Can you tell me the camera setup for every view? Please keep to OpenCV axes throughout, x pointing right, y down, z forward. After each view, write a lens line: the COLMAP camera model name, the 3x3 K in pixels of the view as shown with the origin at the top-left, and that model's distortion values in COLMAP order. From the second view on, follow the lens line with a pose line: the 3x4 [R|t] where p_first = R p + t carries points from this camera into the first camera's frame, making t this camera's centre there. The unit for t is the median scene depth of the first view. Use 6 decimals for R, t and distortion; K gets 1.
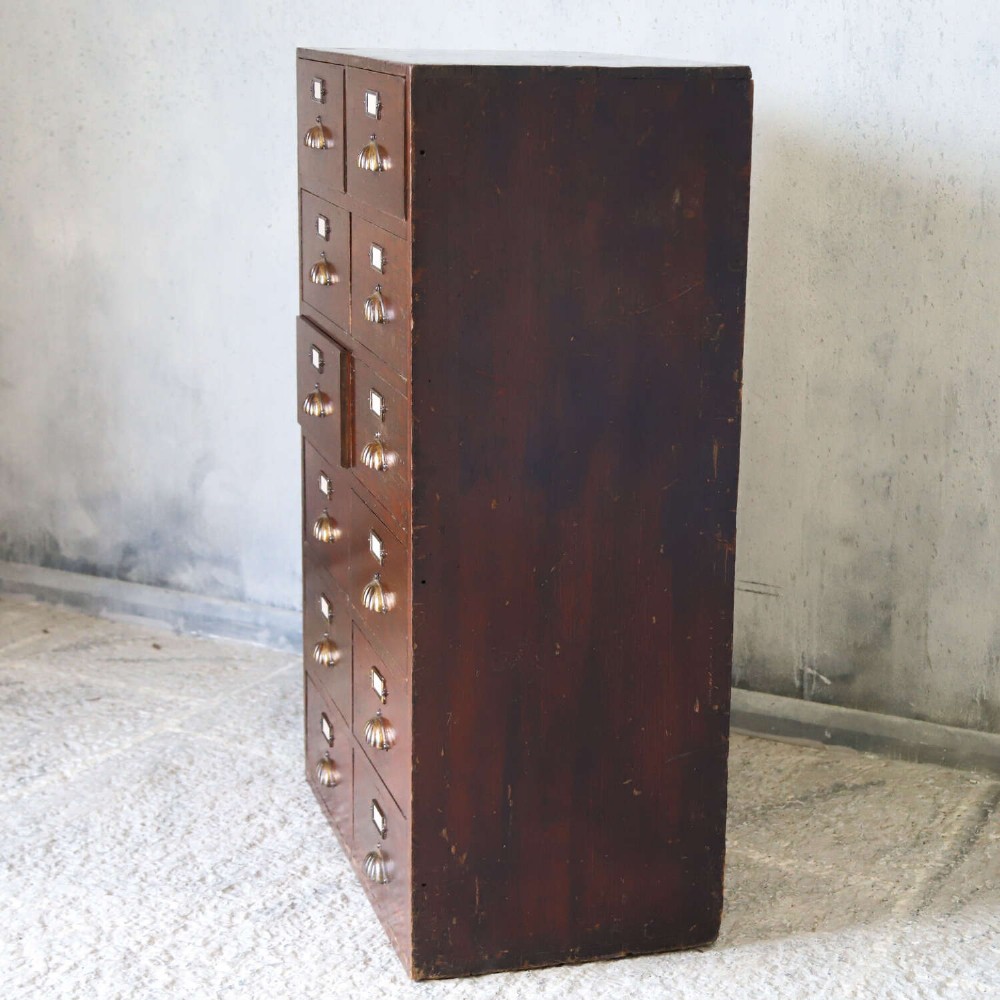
lens RADIAL K [[2161.4, 0, 518.3], [0, 2161.4, 499.1], [0, 0, 1]] dist [0.062719, 0.157810]
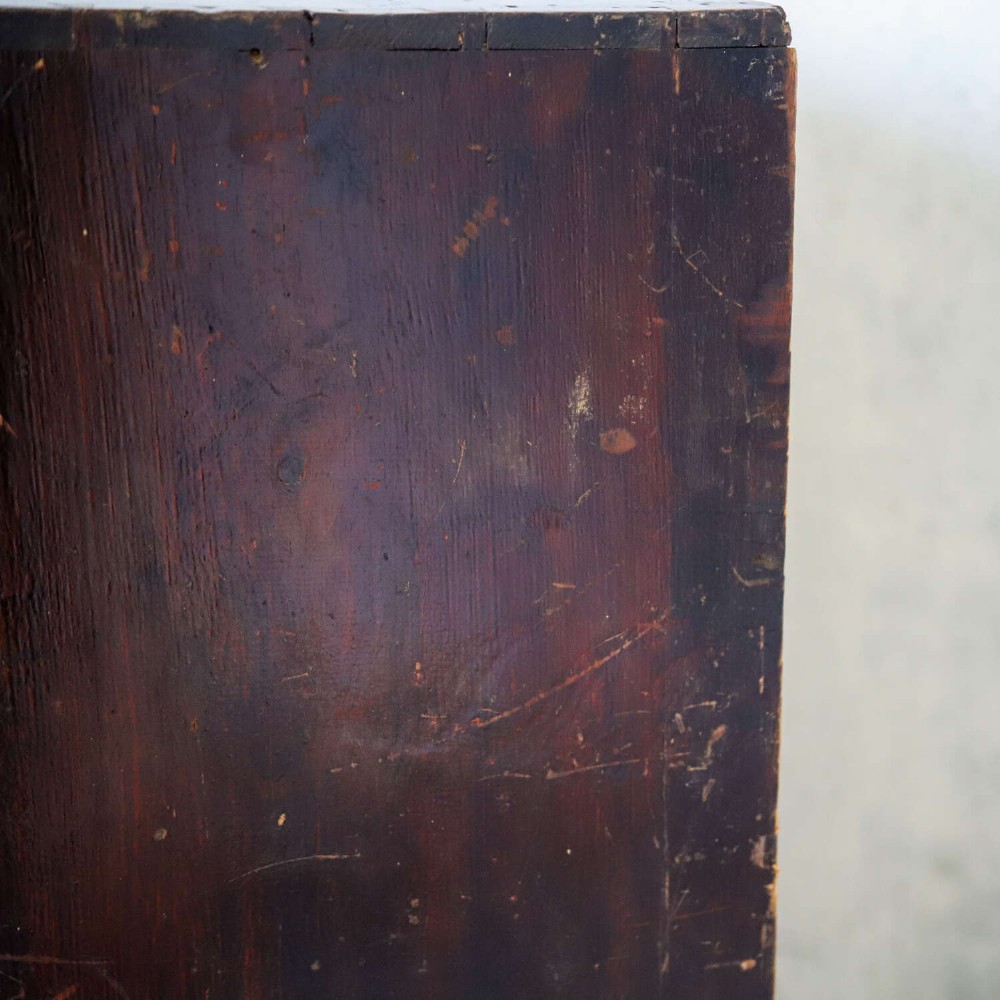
lens RADIAL K [[2083.9, 0, 536.1], [0, 2083.9, 482.5], [0, 0, 1]] dist [-0.006418, 0.094279]
pose [[0.999511, -0.026565, 0.016507, 0.059089], [0.025723, 0.998452, 0.049308, -0.139359], [-0.017792, -0.048860, 0.998647, 0.655991]]
